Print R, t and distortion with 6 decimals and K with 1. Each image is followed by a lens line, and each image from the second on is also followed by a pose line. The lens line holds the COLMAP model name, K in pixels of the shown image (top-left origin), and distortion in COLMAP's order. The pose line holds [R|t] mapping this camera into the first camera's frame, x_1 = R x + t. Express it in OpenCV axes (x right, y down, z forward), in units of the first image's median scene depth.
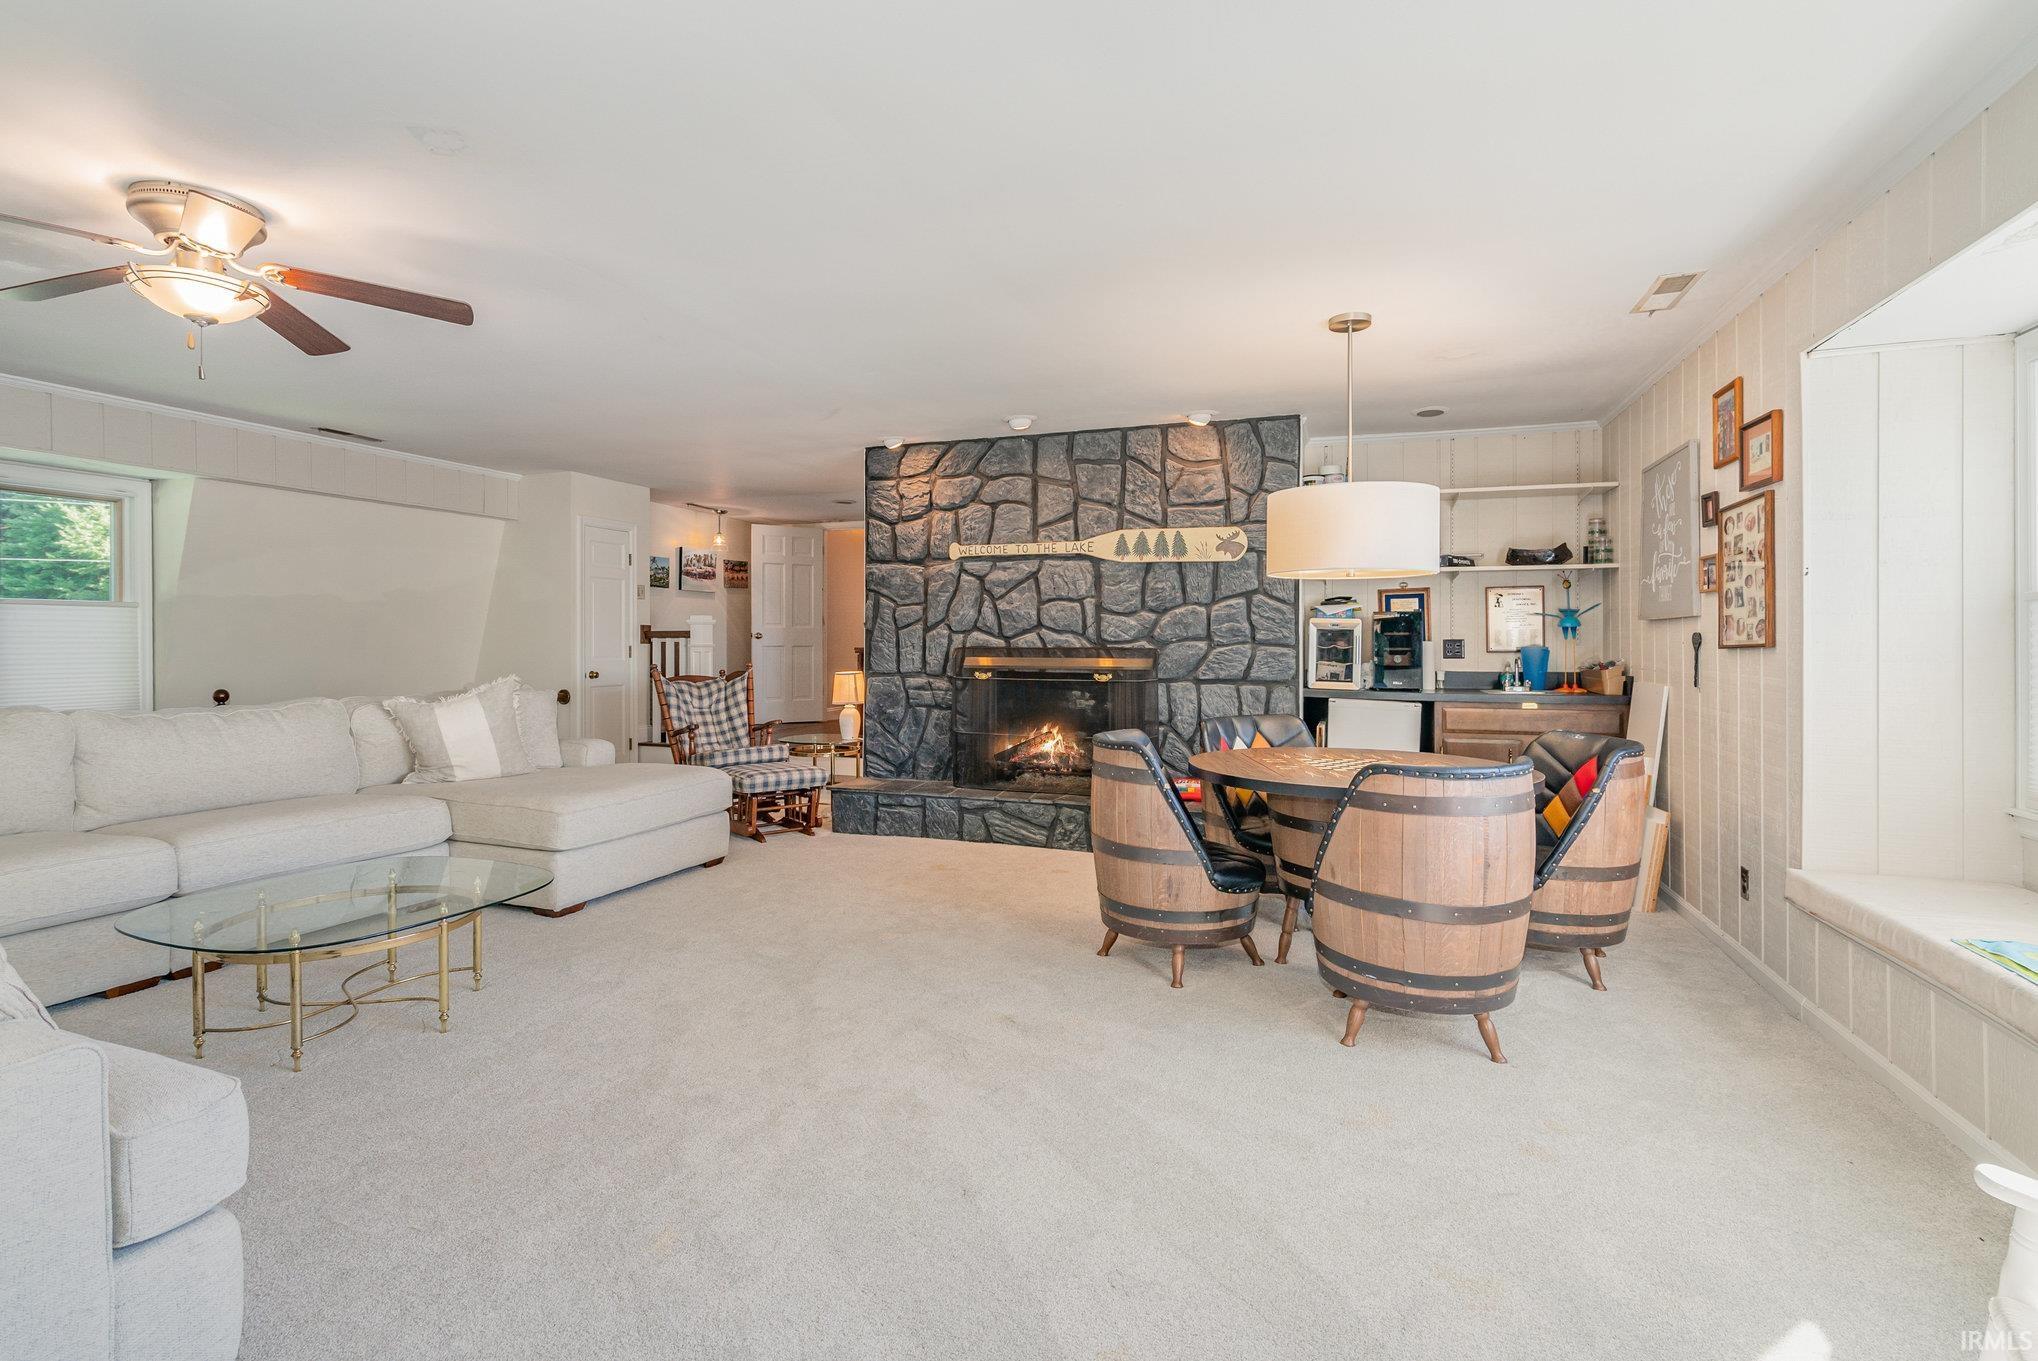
lens RADIAL K [[921.4, 0, 973.3], [0, 921.4, 643.2], [0, 0, 1]] dist [-0.001756, 0.000029]
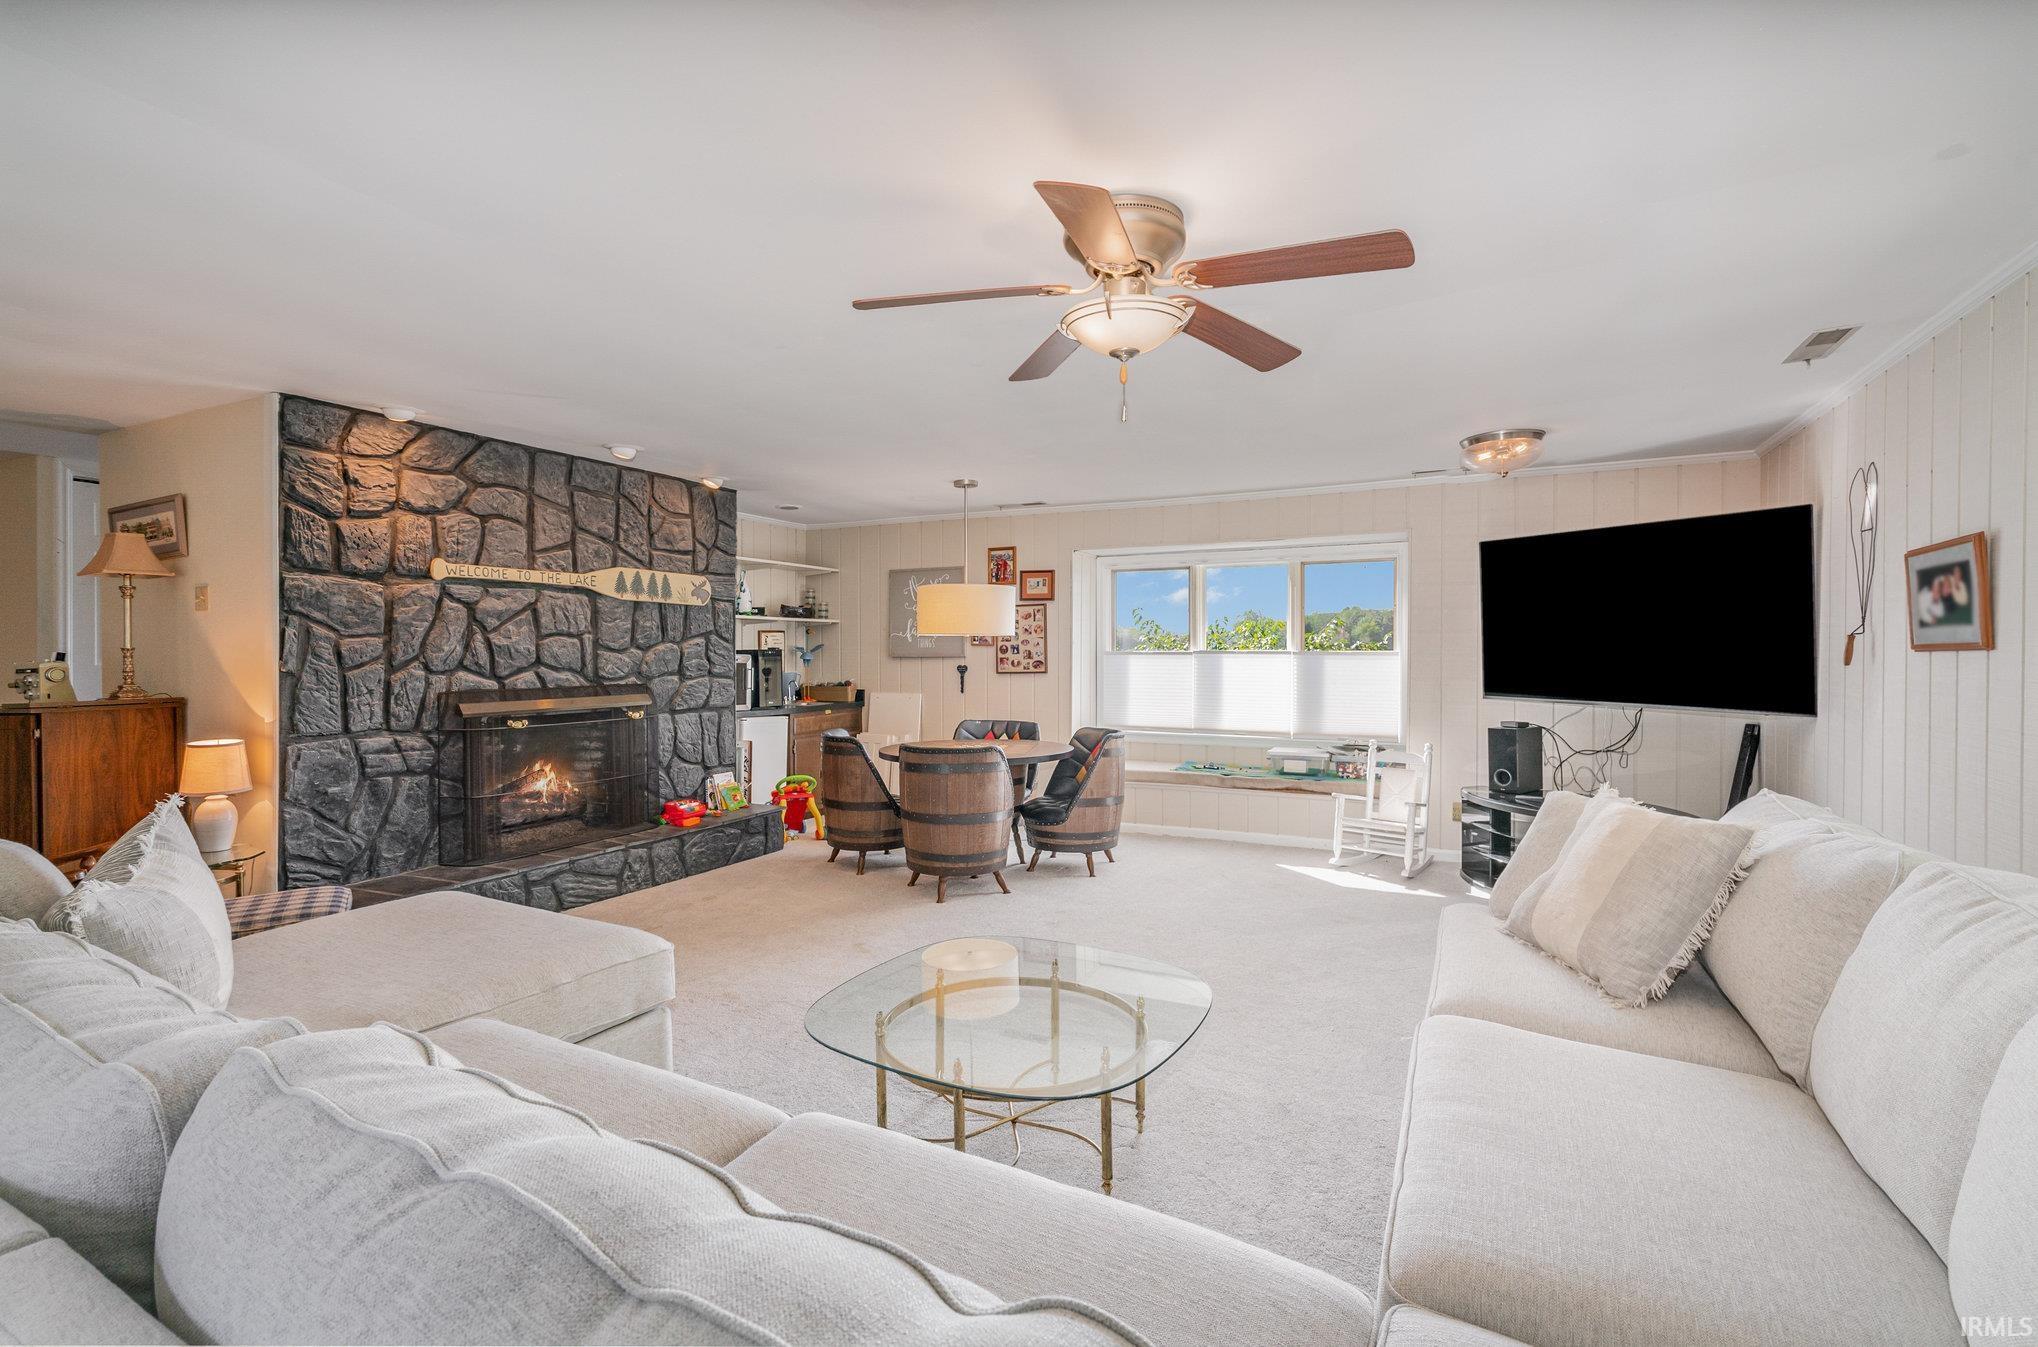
lens RADIAL K [[921.4, 0, 1006.8], [0, 921.4, 661.6], [0, 0, 1]] dist [-0.001756, 0.000029]
pose [[0.115253, -0.015080, 0.993222, -0.756409], [0.006029, 0.999877, 0.014482, -0.030602], [-0.993318, 0.004319, 0.115330, 0.445724]]
